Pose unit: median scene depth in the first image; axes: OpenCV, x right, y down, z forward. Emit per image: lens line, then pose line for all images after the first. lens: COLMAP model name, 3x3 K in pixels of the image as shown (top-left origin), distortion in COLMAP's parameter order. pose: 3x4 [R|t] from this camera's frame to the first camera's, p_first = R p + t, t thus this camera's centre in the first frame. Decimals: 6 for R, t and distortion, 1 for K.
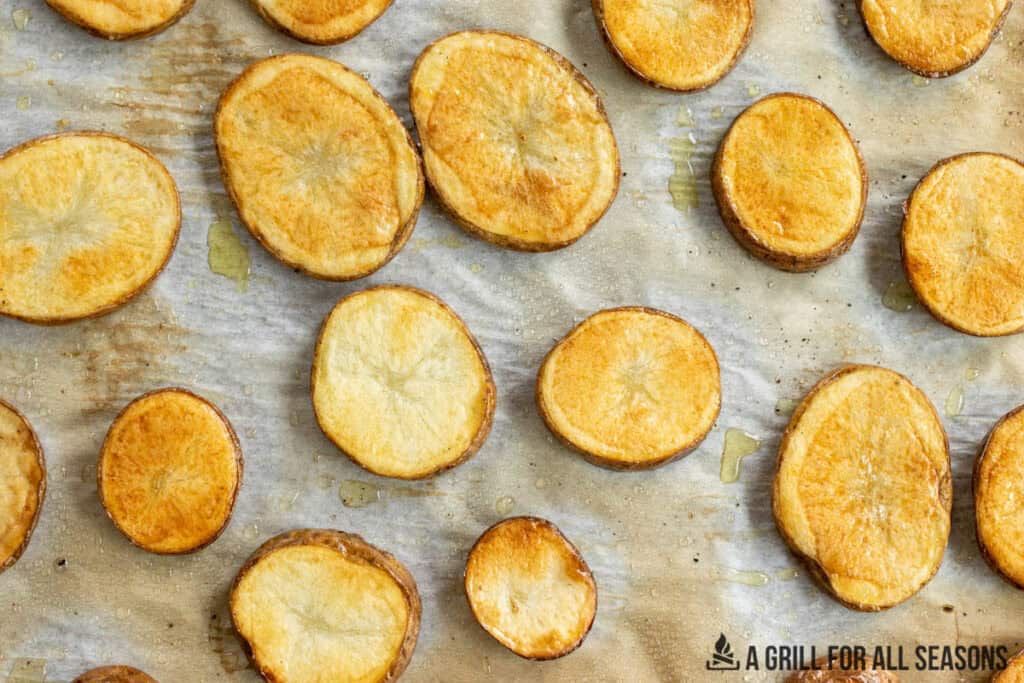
lens RADIAL K [[1855.3, 0, 512.0], [0, 1855.3, 341.5], [0, 0, 1]] dist [-0.020449, -0.024019]
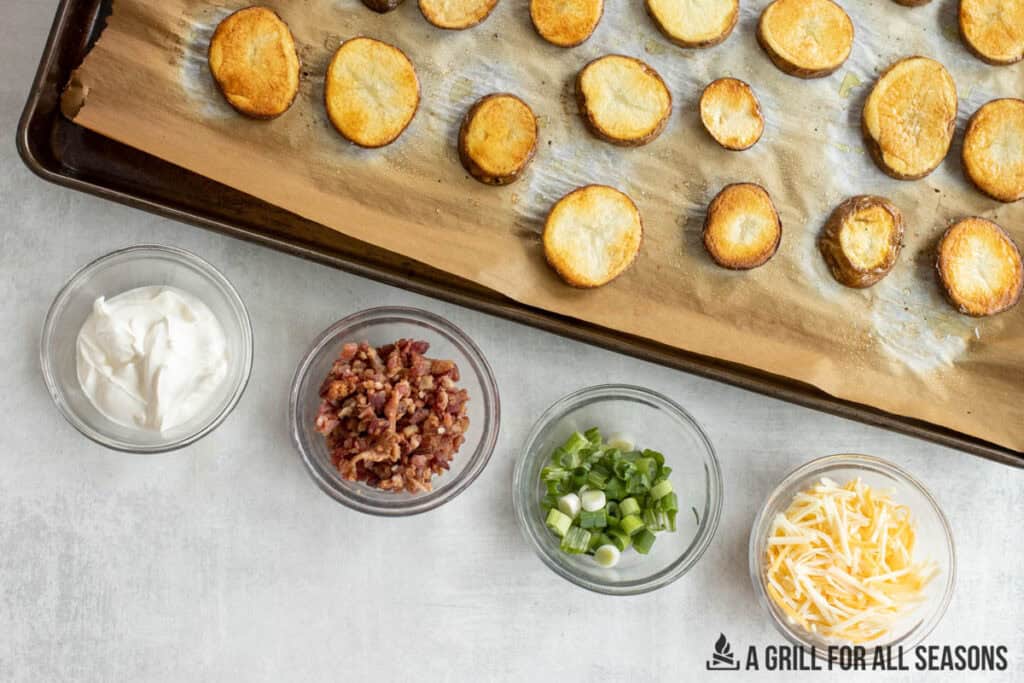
lens RADIAL K [[1855.3, 0, 512.0], [0, 1855.3, 341.5], [0, 0, 1]] dist [-0.020449, -0.024019]
pose [[0.962158, 0.271807, 0.019316, -0.179756], [-0.268033, 0.956804, -0.112623, 0.628287], [-0.049093, 0.103184, 0.993450, -0.856402]]
